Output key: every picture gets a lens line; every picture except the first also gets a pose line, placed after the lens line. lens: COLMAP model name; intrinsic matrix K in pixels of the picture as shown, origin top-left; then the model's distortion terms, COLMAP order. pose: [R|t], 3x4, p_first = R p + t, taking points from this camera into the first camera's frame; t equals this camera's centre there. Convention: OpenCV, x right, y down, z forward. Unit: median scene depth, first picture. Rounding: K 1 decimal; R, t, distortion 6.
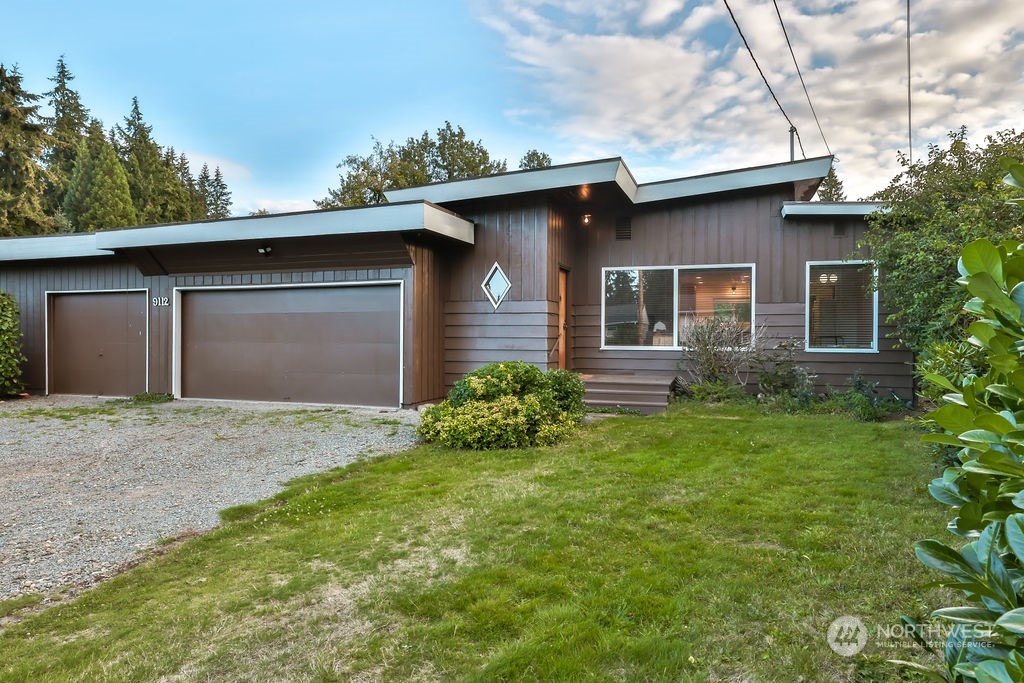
lens RADIAL K [[620.0, 0, 513.8], [0, 620.0, 337.3], [0, 0, 1]] dist [-0.028281, 0.030022]
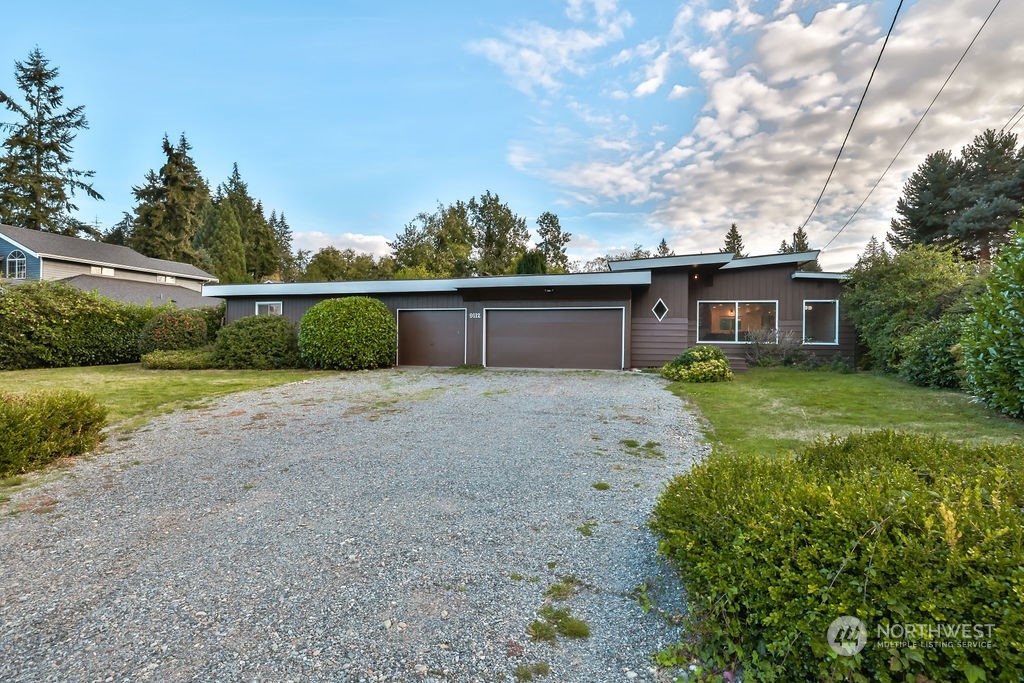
lens RADIAL K [[465.3, 0, 516.1], [0, 465.3, 338.7], [0, 0, 1]] dist [-0.048137, 0.017188]
pose [[0.998103, 0.008189, 0.061012, -0.532781], [-0.007791, 0.999947, -0.006755, 0.020746], [-0.061064, 0.006267, 0.998114, -0.425939]]
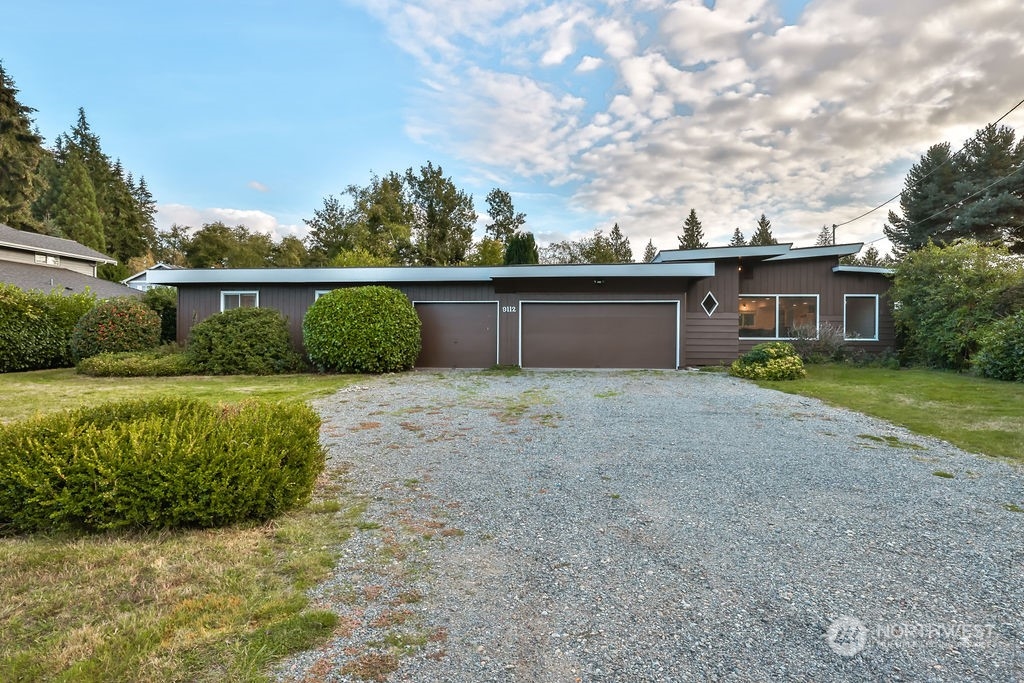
lens RADIAL K [[542.1, 0, 516.6], [0, 542.1, 340.0], [0, 0, 1]] dist [-0.049201, 0.033151]
pose [[0.976602, 0.002807, 0.215036, -0.862707], [-0.002876, 0.999996, 0.000009, 0.023751], [-0.215035, -0.000628, 0.976606, -0.419256]]
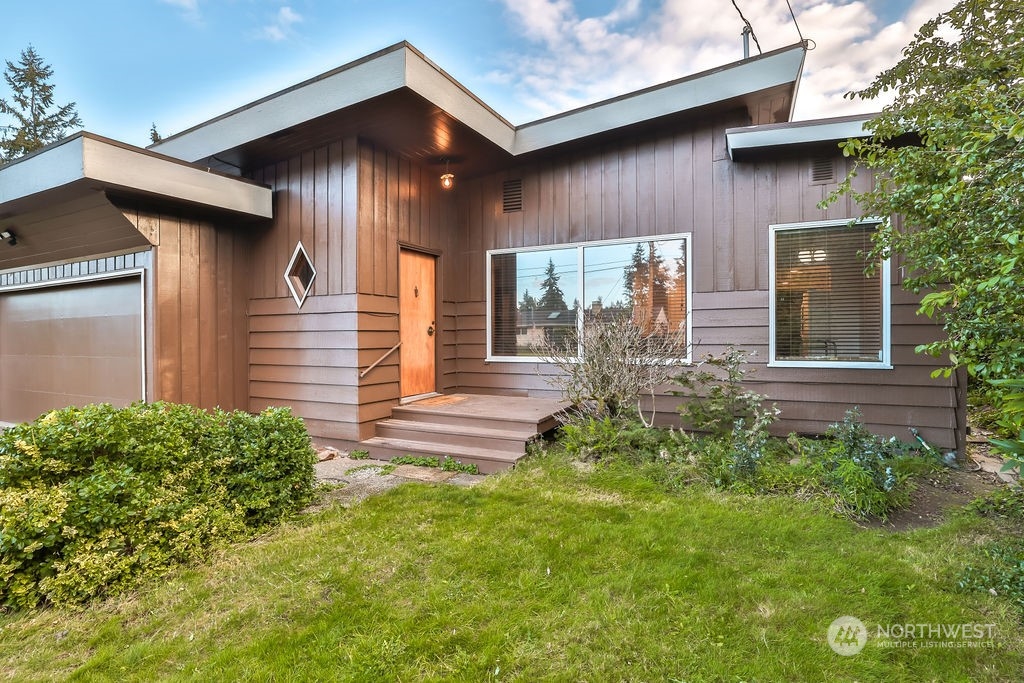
lens RADIAL K [[488.6, 0, 513.8], [0, 488.6, 338.8], [0, 0, 1]] dist [-0.033971, 0.012394]
pose [[0.991709, -0.010004, -0.128117, 0.258291], [0.010267, 0.999946, 0.001395, -0.008017], [0.128096, -0.002699, 0.991758, 0.440703]]
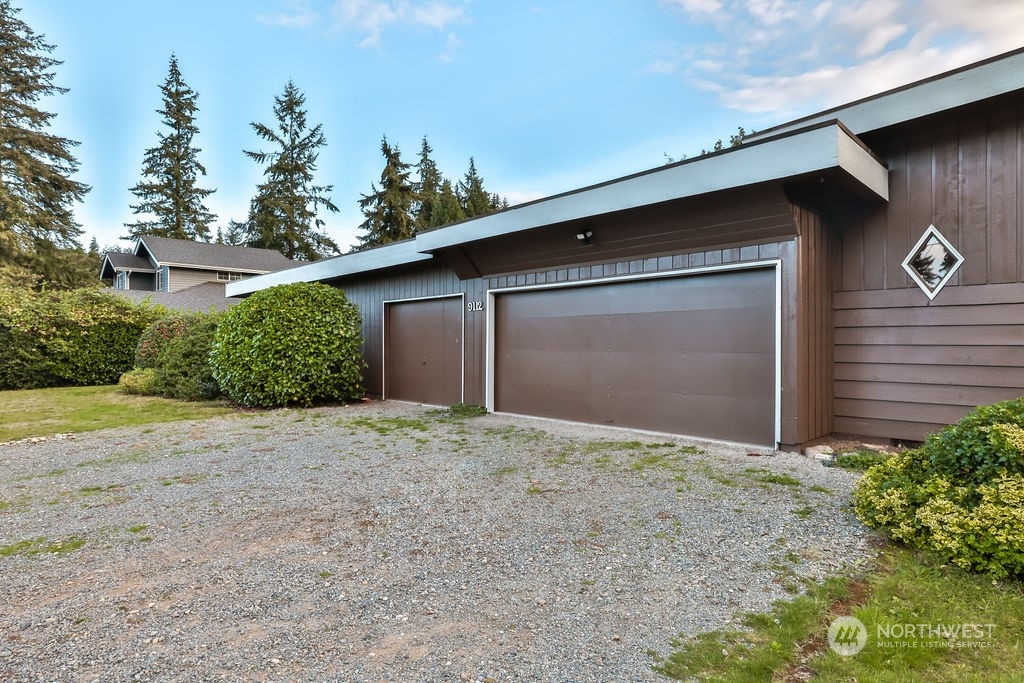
lens RADIAL K [[553.3, 0, 512.0], [0, 553.3, 341.5], [0, 0, 1]] dist [-0.025229, 0.000274]
pose [[0.886645, -0.002805, -0.462443, -0.137765], [-0.000987, 0.999968, -0.007957, 0.001561], [0.462450, 0.007512, 0.886613, 0.285550]]
